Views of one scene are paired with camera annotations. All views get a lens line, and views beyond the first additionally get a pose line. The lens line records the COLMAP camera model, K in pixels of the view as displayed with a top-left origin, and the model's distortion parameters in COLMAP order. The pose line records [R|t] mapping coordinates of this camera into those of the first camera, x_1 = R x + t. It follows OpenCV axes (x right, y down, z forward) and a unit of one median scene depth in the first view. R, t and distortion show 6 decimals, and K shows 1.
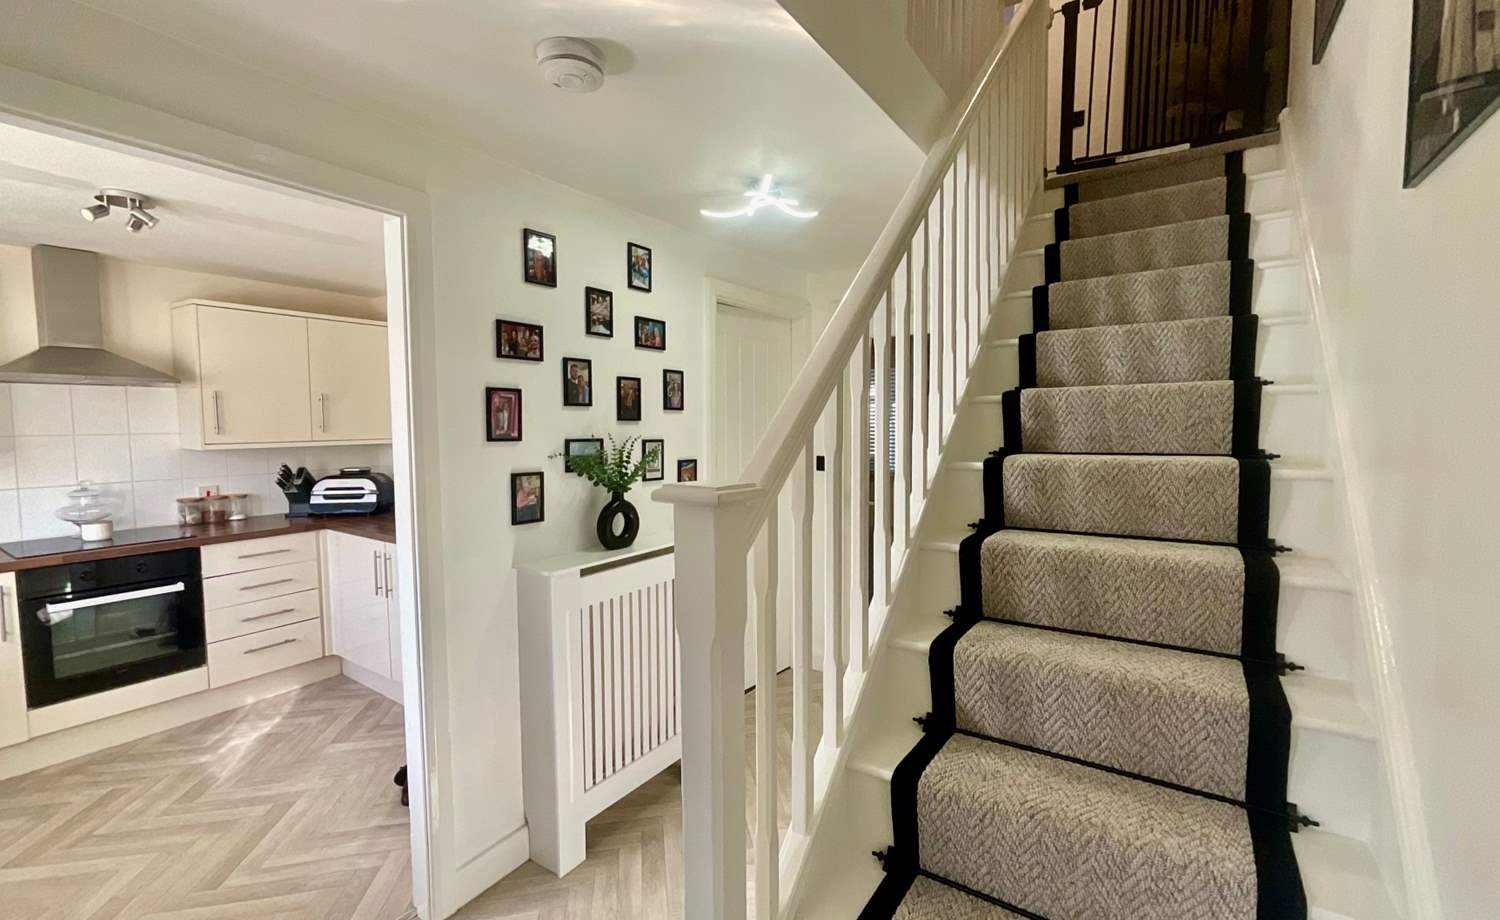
lens RADIAL K [[615.1, 0, 758.0], [0, 615.1, 459.7], [0, 0, 1]] dist [-0.004090, -0.000331]
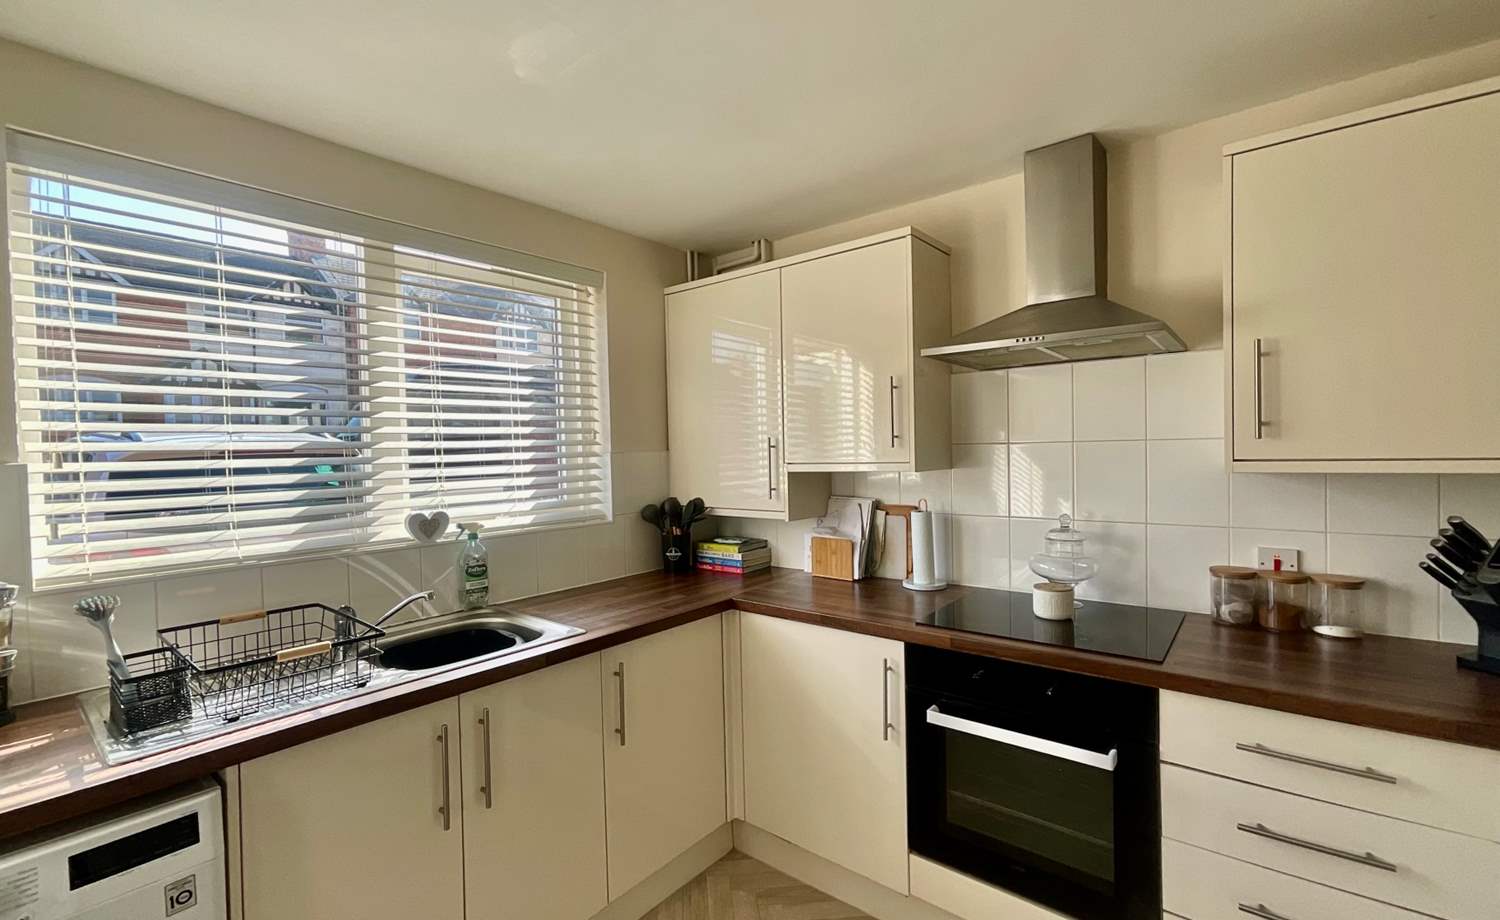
lens RADIAL K [[653.5, 0, 734.7], [0, 653.5, 461.7], [0, 0, 1]] dist [-0.005299, -0.000717]
pose [[-0.127287, 0.022959, -0.991600, -0.370981], [-0.044647, 0.998586, 0.028852, -0.020950], [0.990861, 0.047944, -0.126082, 0.684776]]
